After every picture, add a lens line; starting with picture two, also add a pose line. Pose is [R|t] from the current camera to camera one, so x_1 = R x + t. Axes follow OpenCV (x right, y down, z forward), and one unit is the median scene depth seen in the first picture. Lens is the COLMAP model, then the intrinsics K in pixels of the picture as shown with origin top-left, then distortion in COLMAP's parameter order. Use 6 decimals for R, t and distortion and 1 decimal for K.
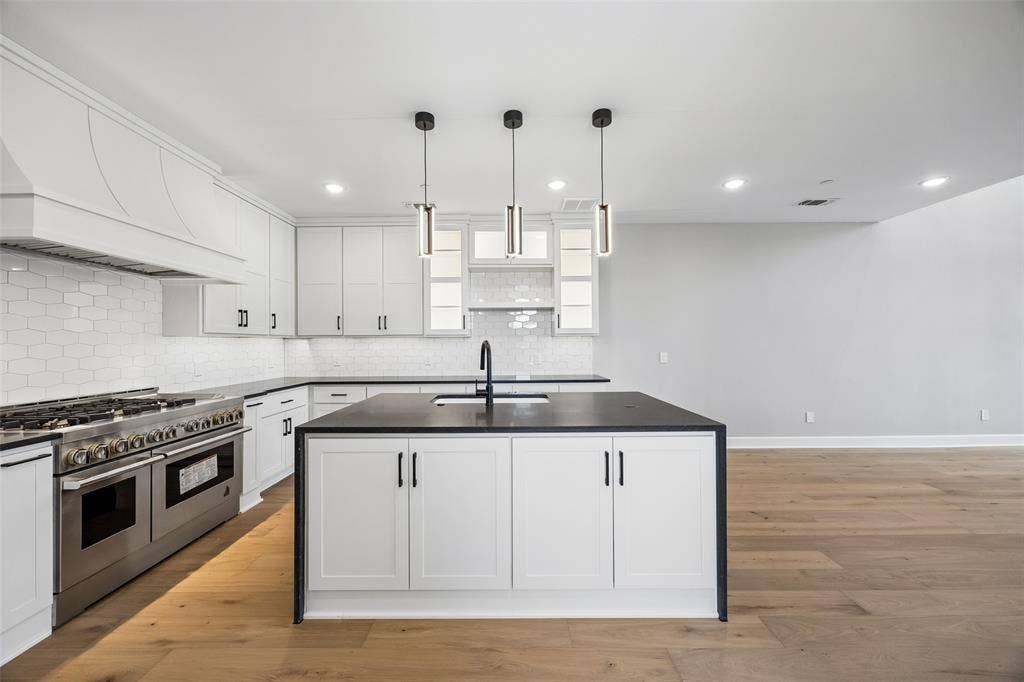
lens RADIAL K [[388.9, 0, 512.9], [0, 388.9, 344.7], [0, 0, 1]] dist [-0.006520, 0.000118]
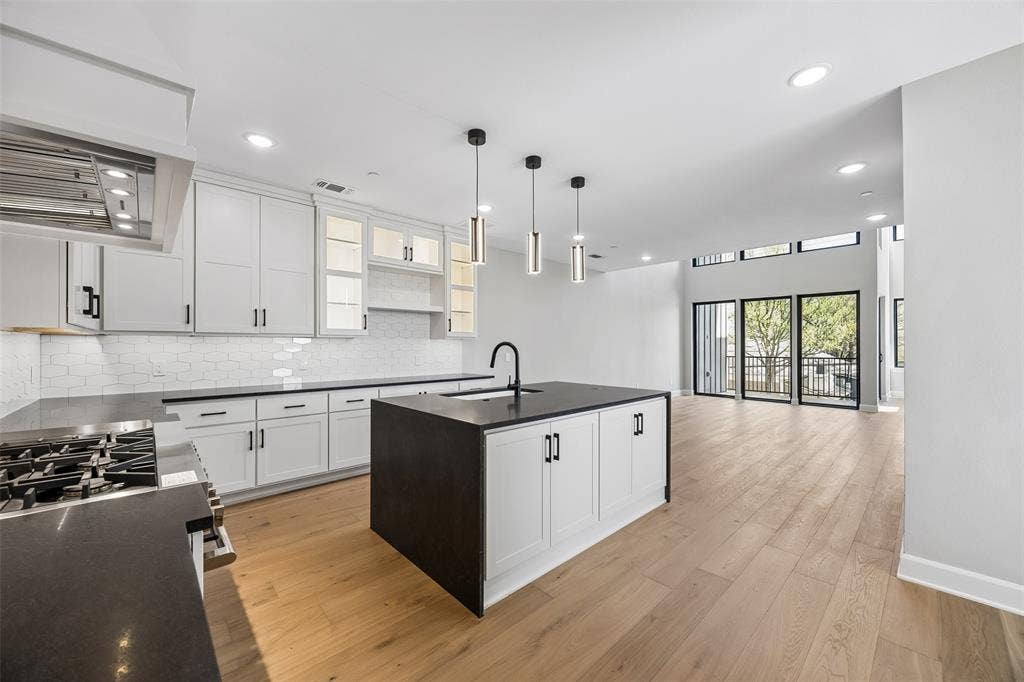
lens RADIAL K [[388.9, 0, 510.1], [0, 388.9, 343.1], [0, 0, 1]] dist [-0.006520, 0.000118]
pose [[0.732926, 0.011076, 0.680218, -0.506735], [-0.003200, 0.999913, -0.012833, 0.003585], [-0.680300, 0.007229, 0.732898, 0.079426]]
